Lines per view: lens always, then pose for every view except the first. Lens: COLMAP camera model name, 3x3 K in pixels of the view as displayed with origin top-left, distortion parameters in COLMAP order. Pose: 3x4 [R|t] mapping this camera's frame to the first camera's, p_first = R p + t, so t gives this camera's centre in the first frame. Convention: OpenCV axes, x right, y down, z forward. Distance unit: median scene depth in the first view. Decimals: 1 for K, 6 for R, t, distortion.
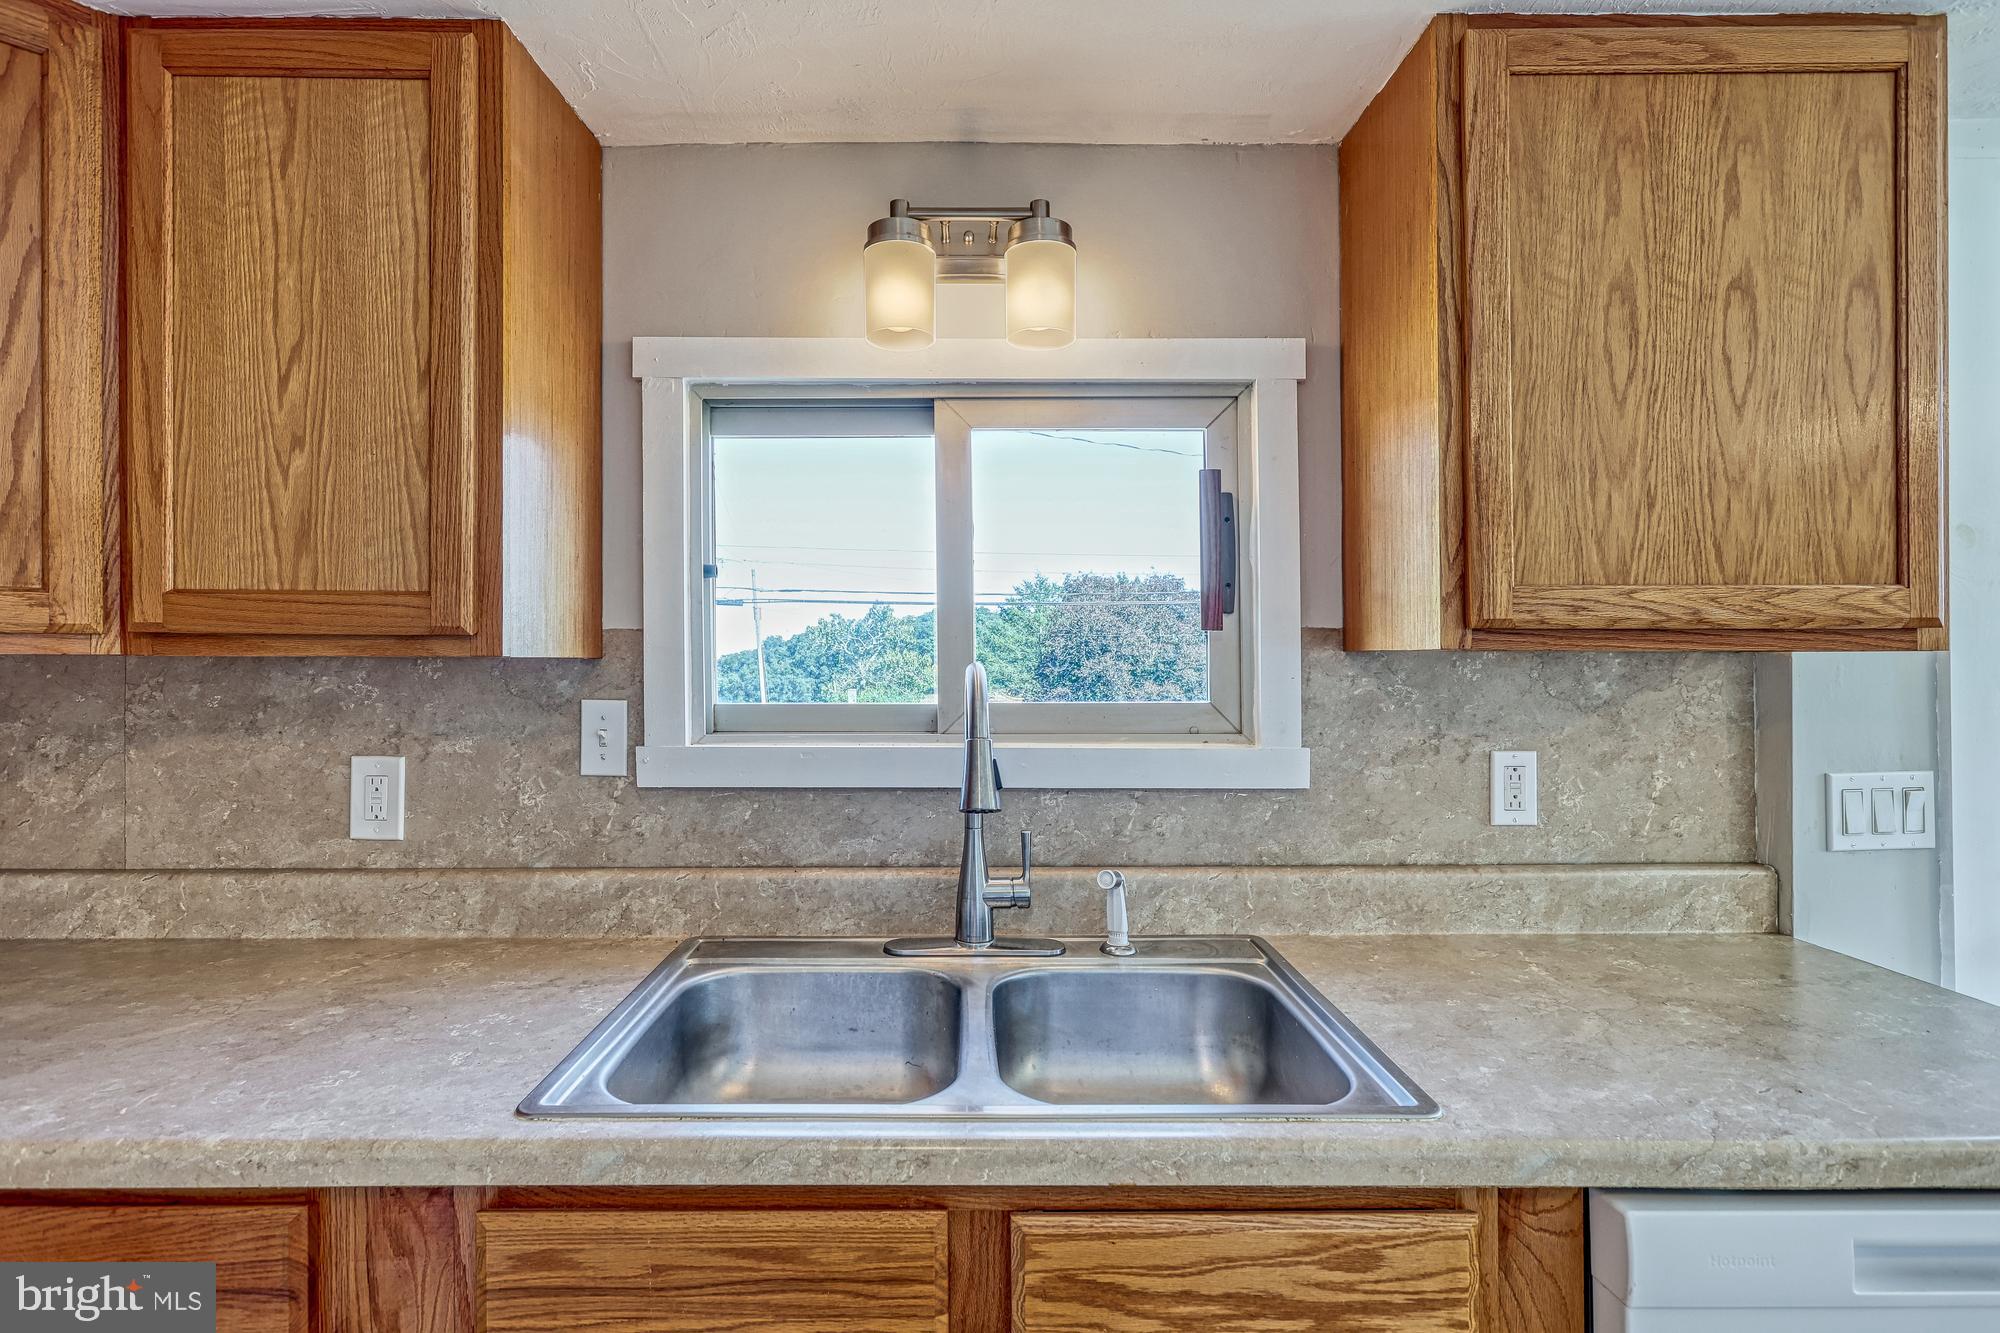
lens RADIAL K [[953.8, 0, 965.1], [0, 953.8, 669.2], [0, 0, 1]] dist [-0.009140, 0.005605]
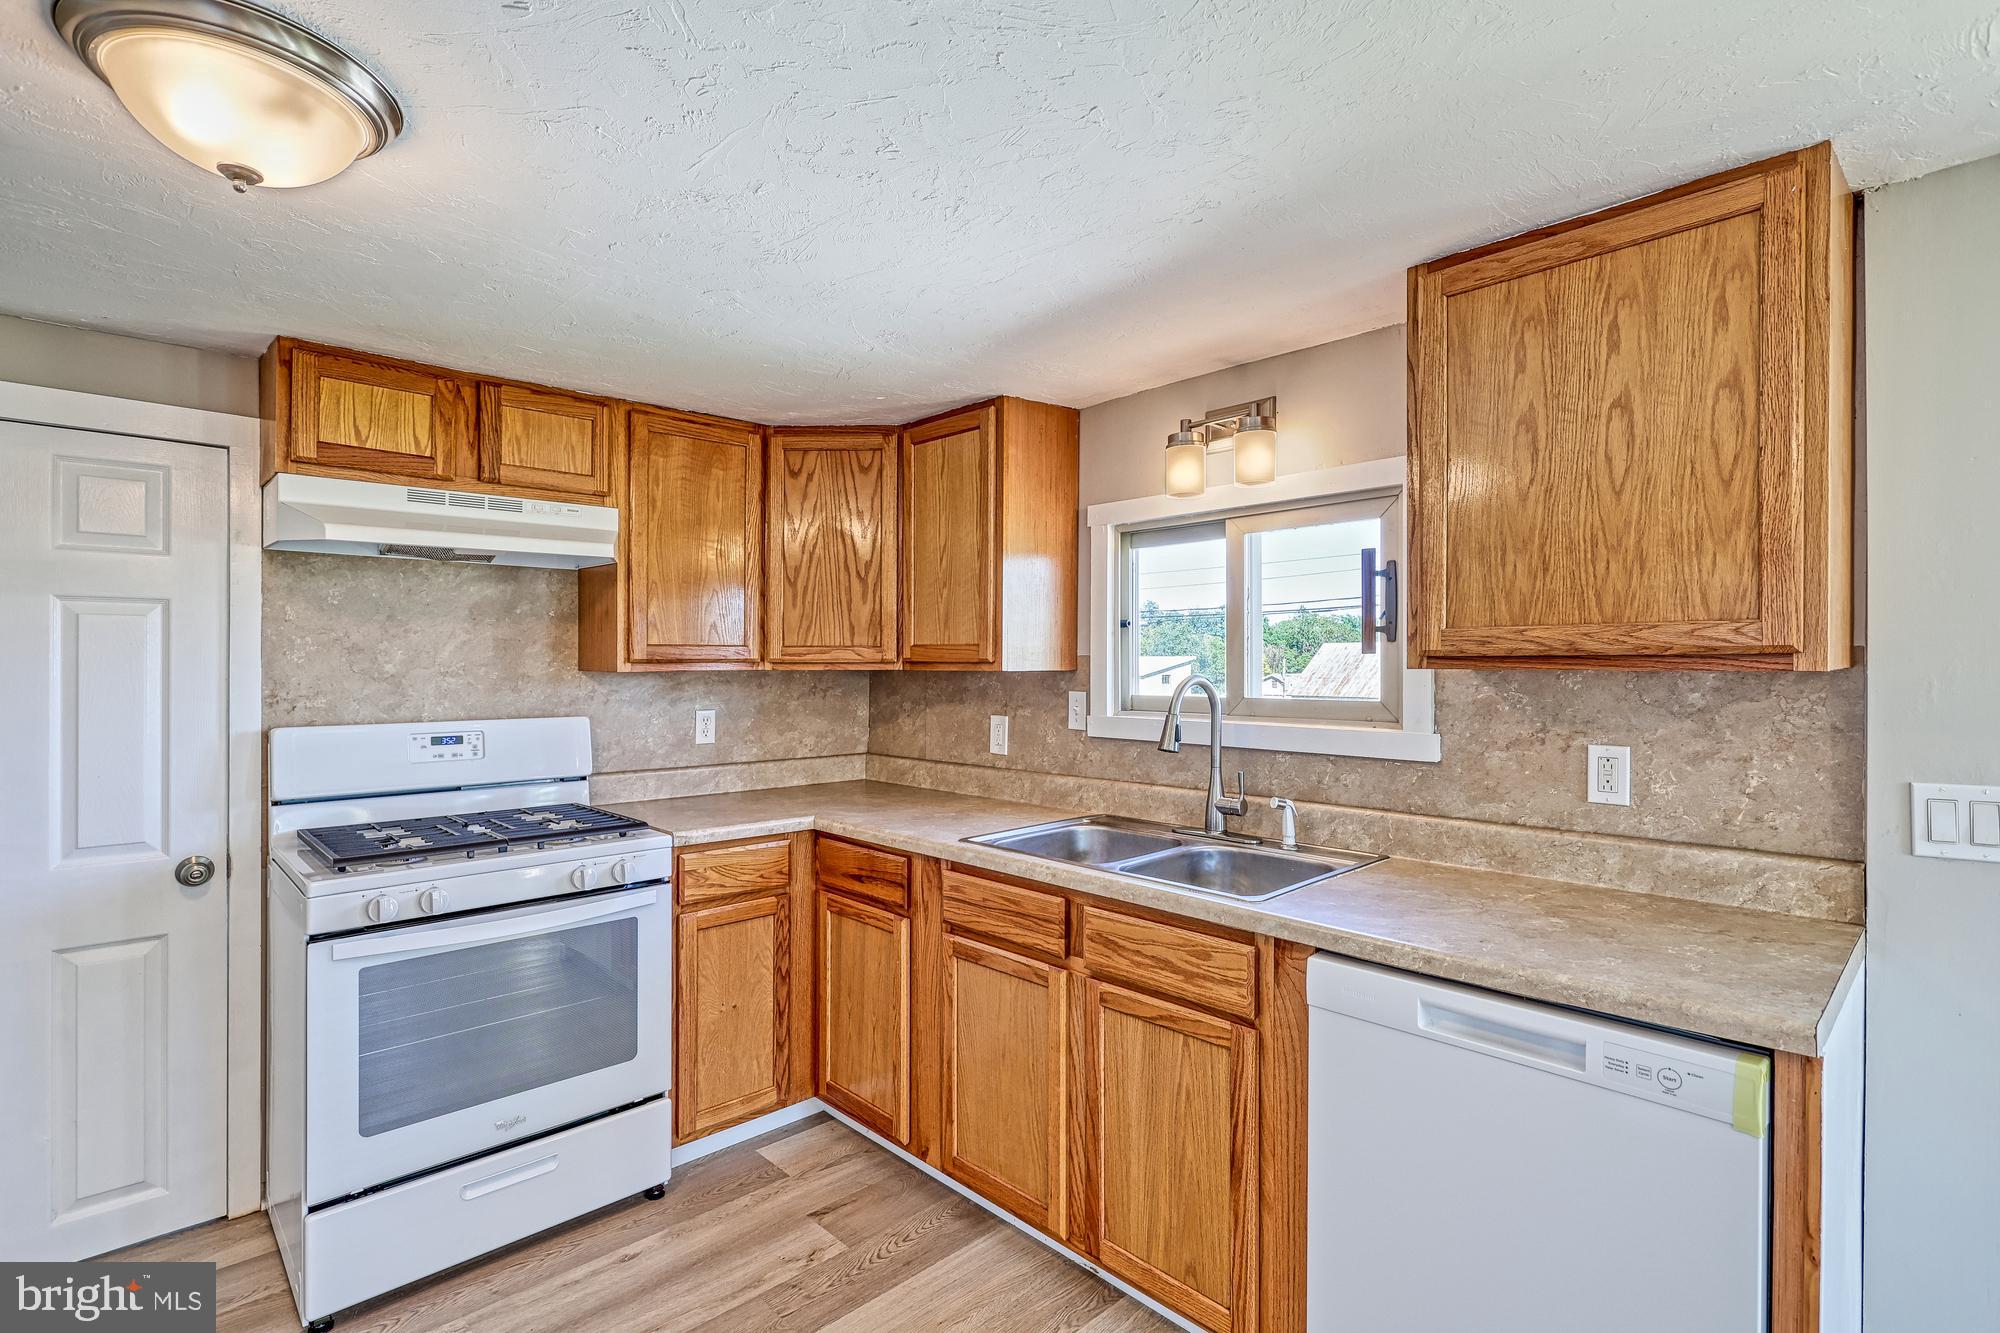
lens RADIAL K [[953.8, 0, 995.9], [0, 953.8, 660.8], [0, 0, 1]] dist [-0.009140, 0.005605]
pose [[0.678190, -0.003371, -0.734879, 1.047040], [0.000445, 0.999991, -0.004177, -0.024739], [0.734886, 0.002505, 0.678186, -0.508111]]
